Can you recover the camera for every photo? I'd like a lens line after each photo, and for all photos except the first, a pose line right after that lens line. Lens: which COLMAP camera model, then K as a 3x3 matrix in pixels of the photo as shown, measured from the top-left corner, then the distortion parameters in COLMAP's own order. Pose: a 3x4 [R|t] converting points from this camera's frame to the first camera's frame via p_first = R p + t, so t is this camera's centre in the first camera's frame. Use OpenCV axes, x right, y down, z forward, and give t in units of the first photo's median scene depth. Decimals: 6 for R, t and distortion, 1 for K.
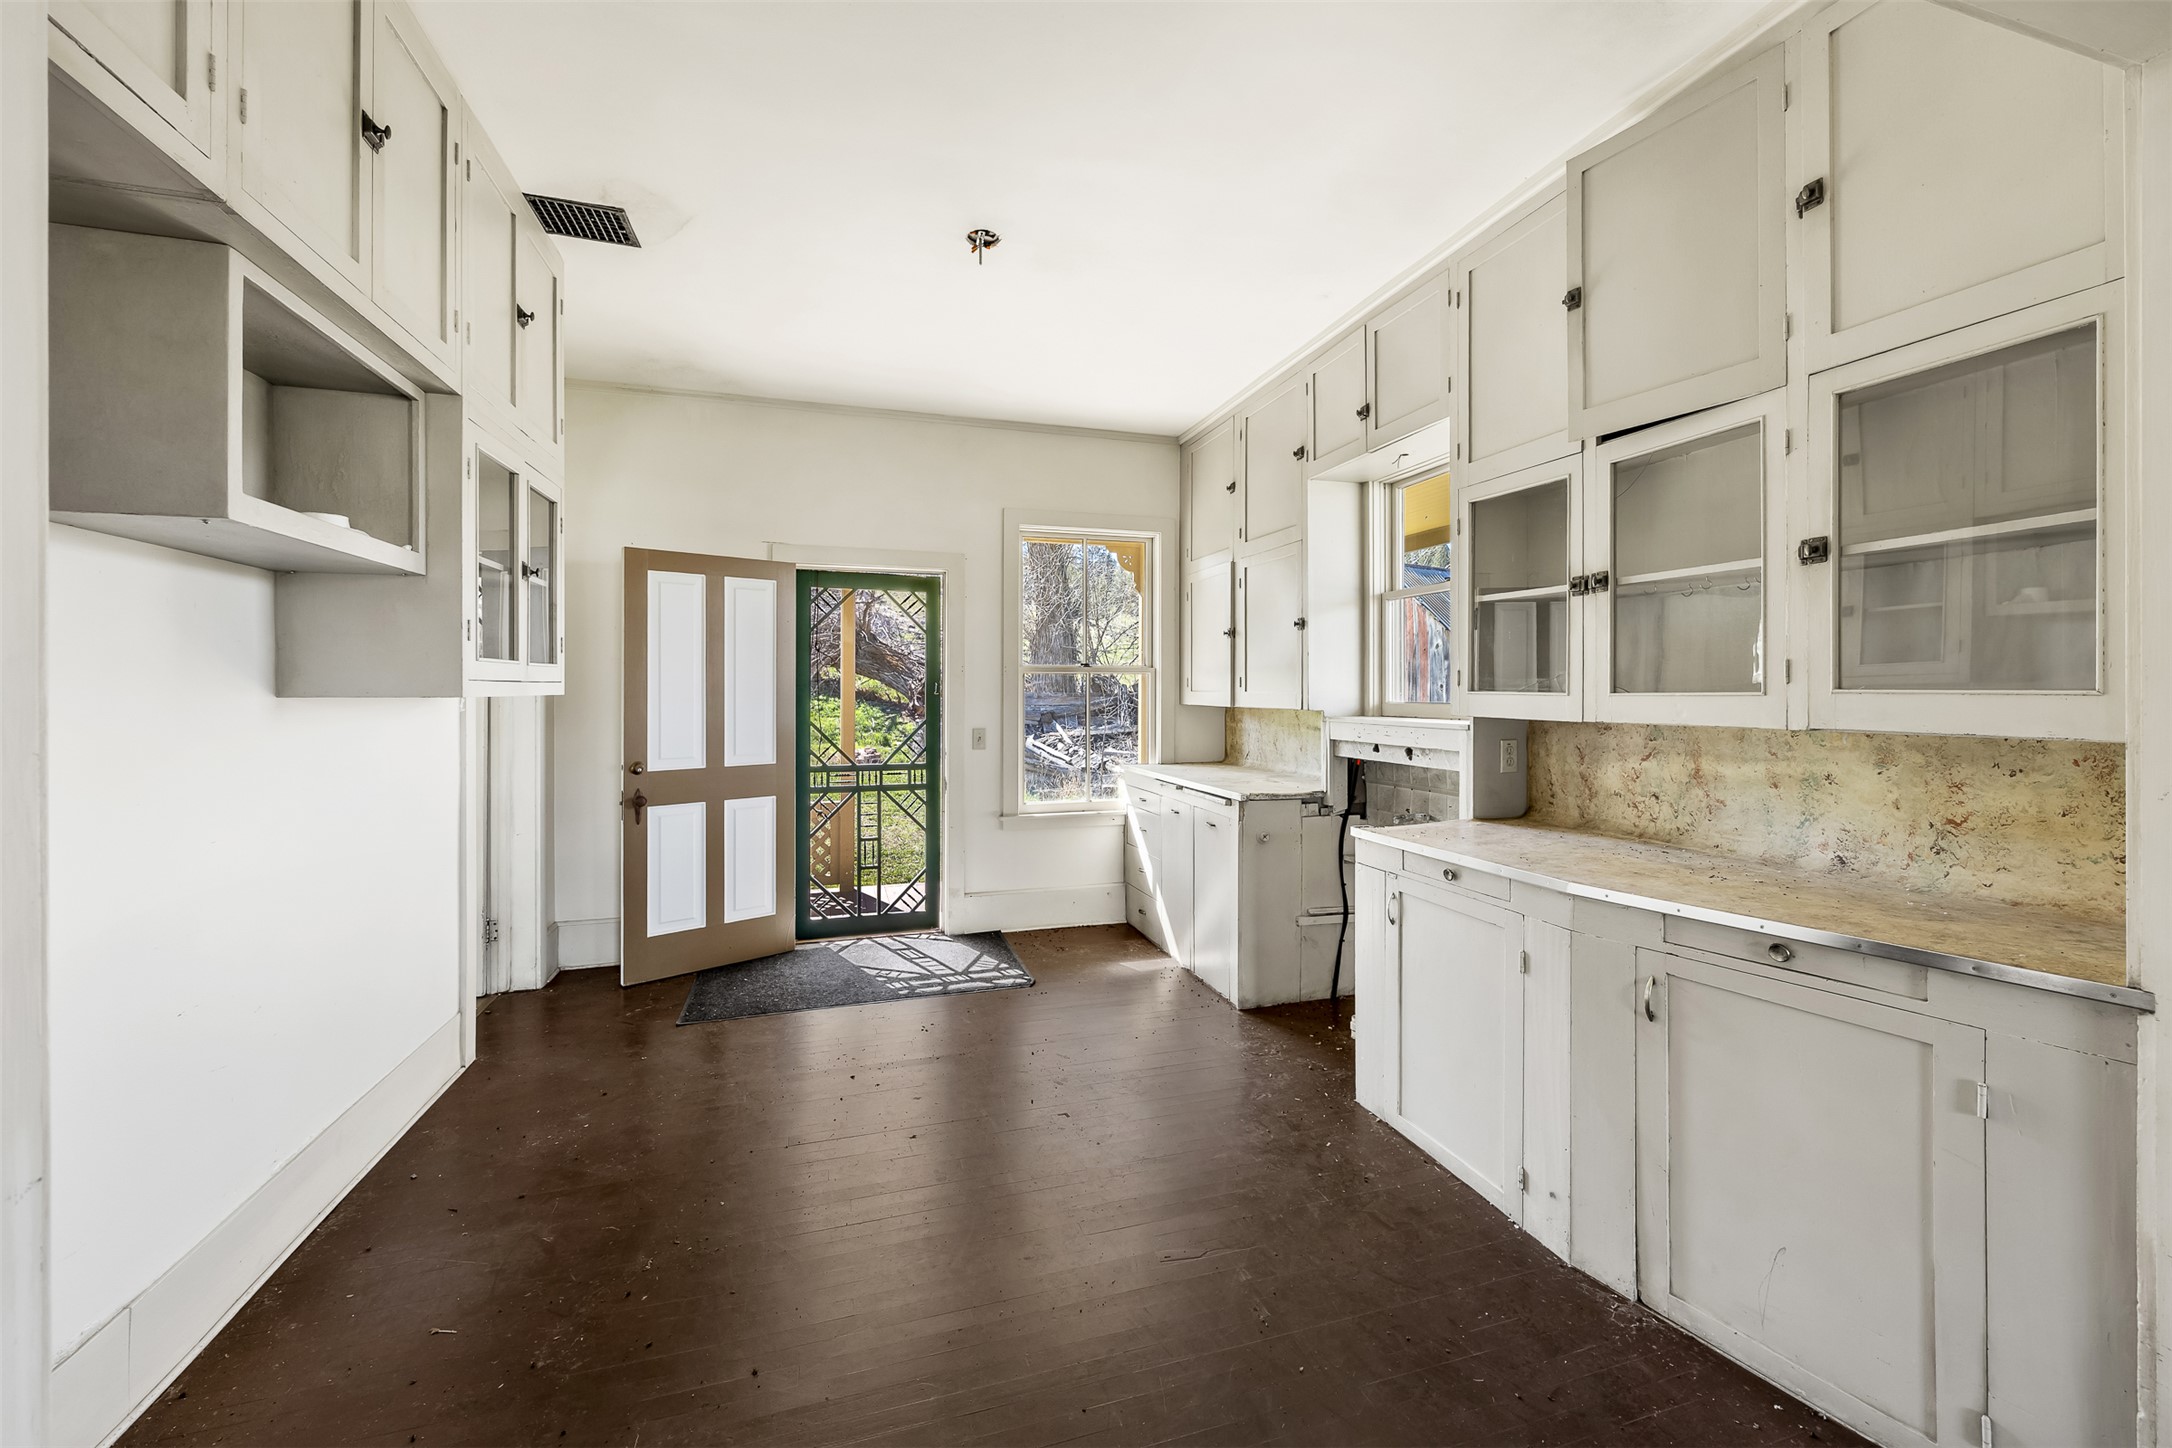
lens RADIAL K [[868.7, 0, 1085.2], [0, 868.7, 690.9], [0, 0, 1]] dist [-0.030094, -0.000001]
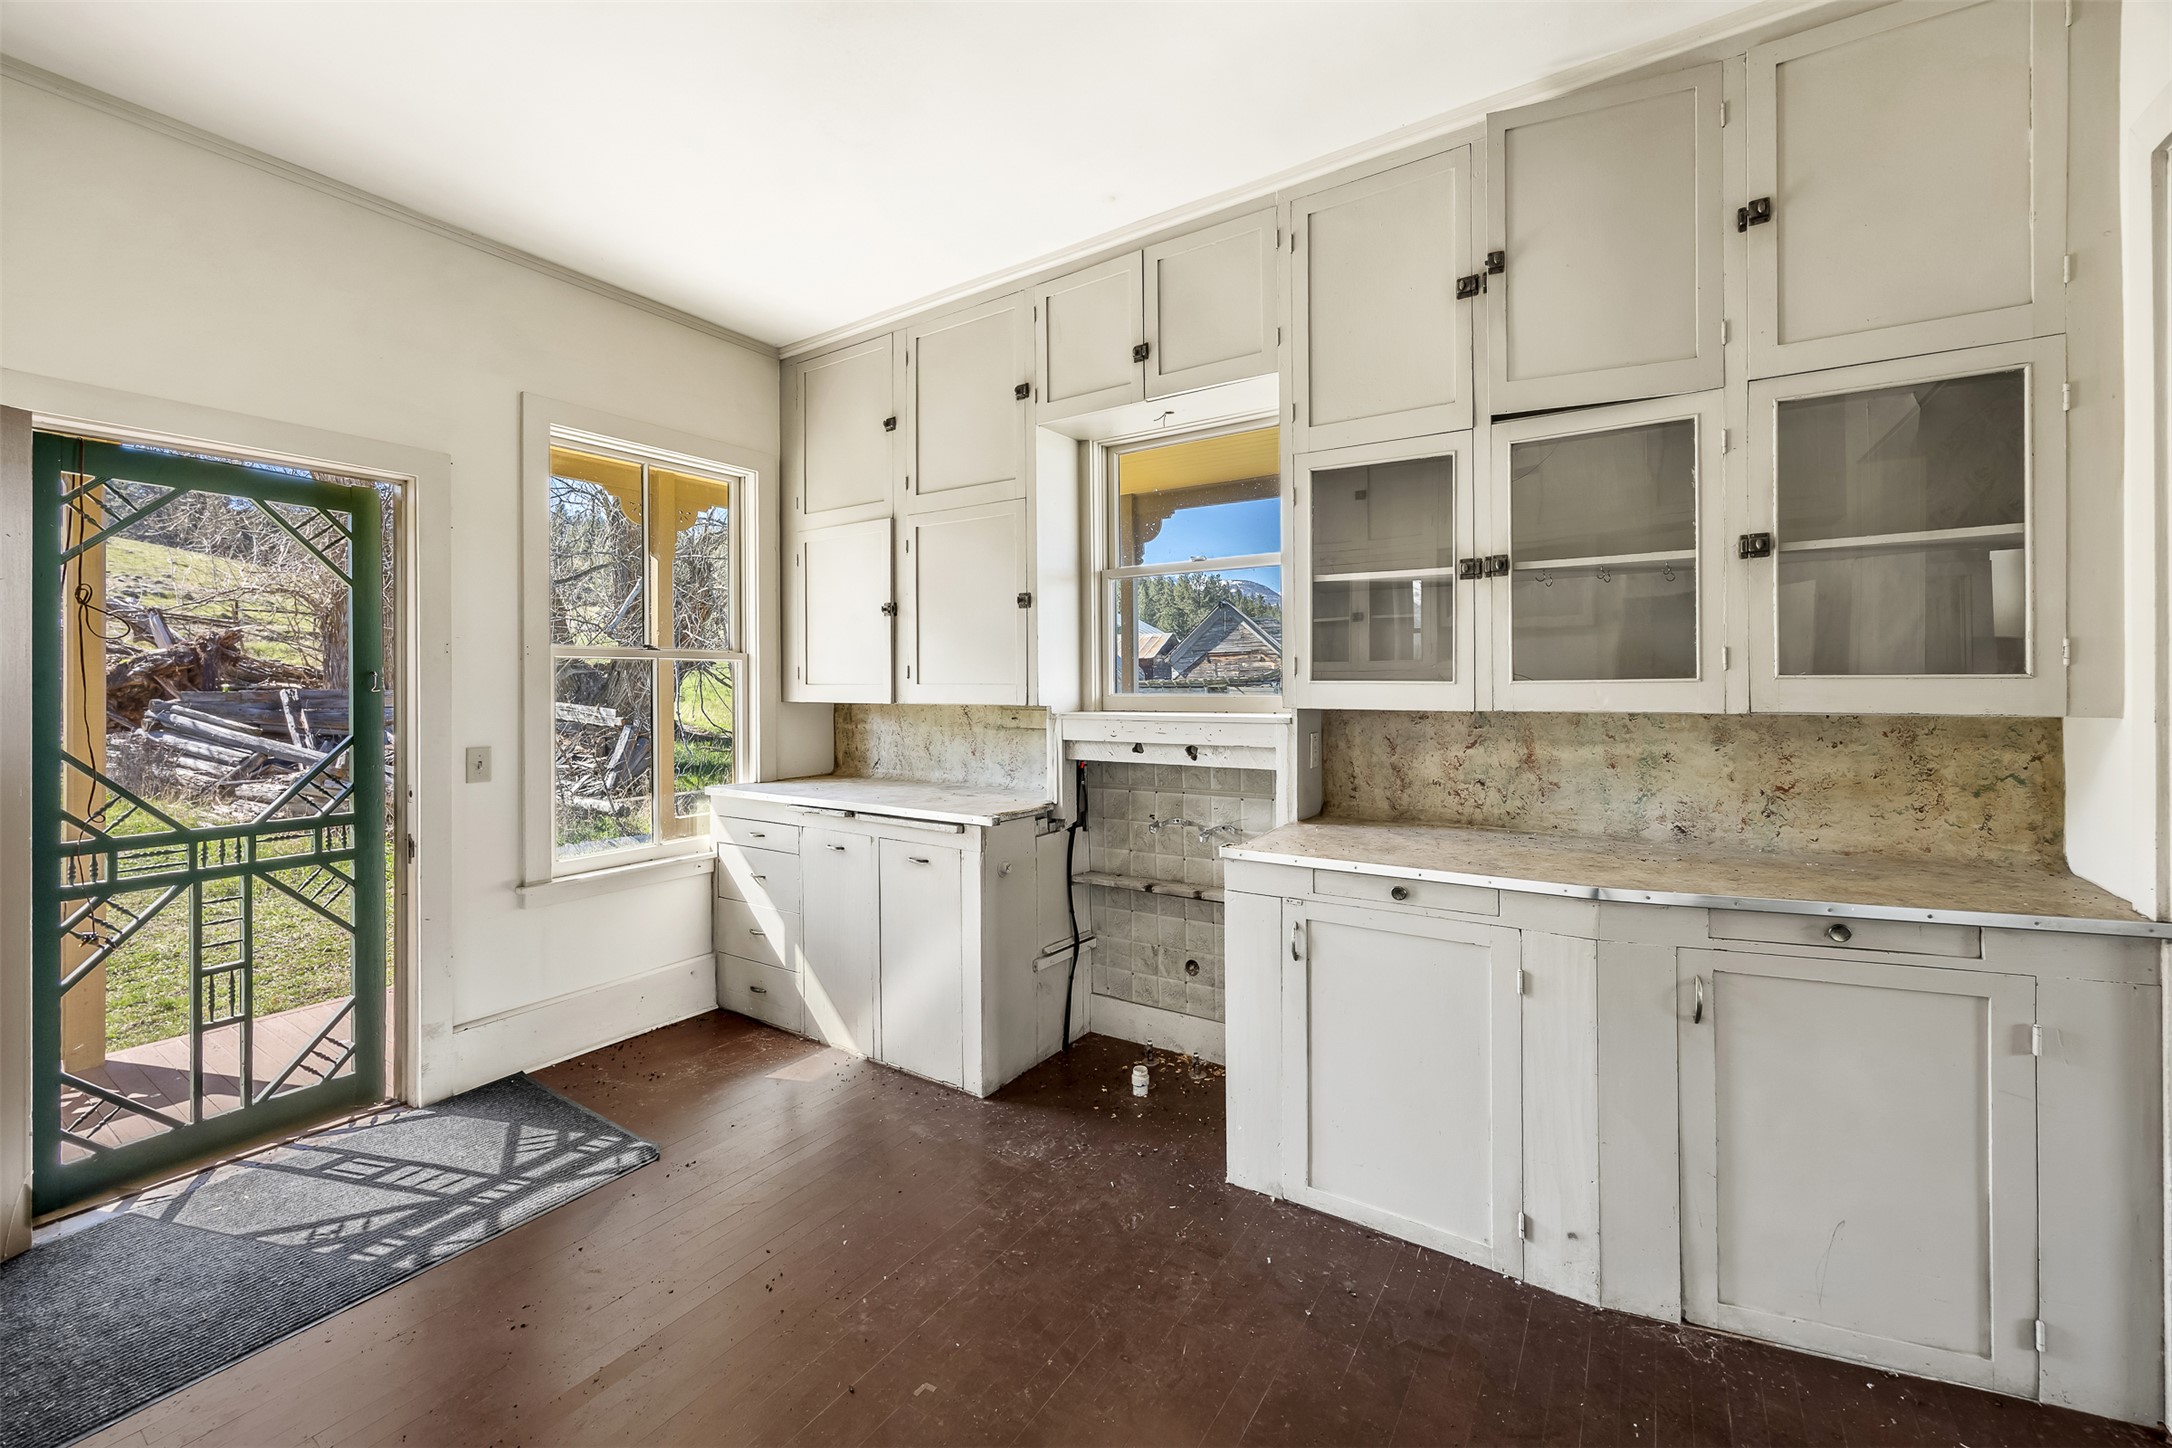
lens RADIAL K [[855.1, 0, 1085.2], [0, 855.1, 684.2], [0, 0, 1]] dist [-0.012233, -0.000170]
pose [[0.763681, -0.003884, 0.645582, -0.264169], [0.005604, 0.999984, -0.000612, 0.003014], [-0.645569, 0.004085, 0.763691, 0.403360]]
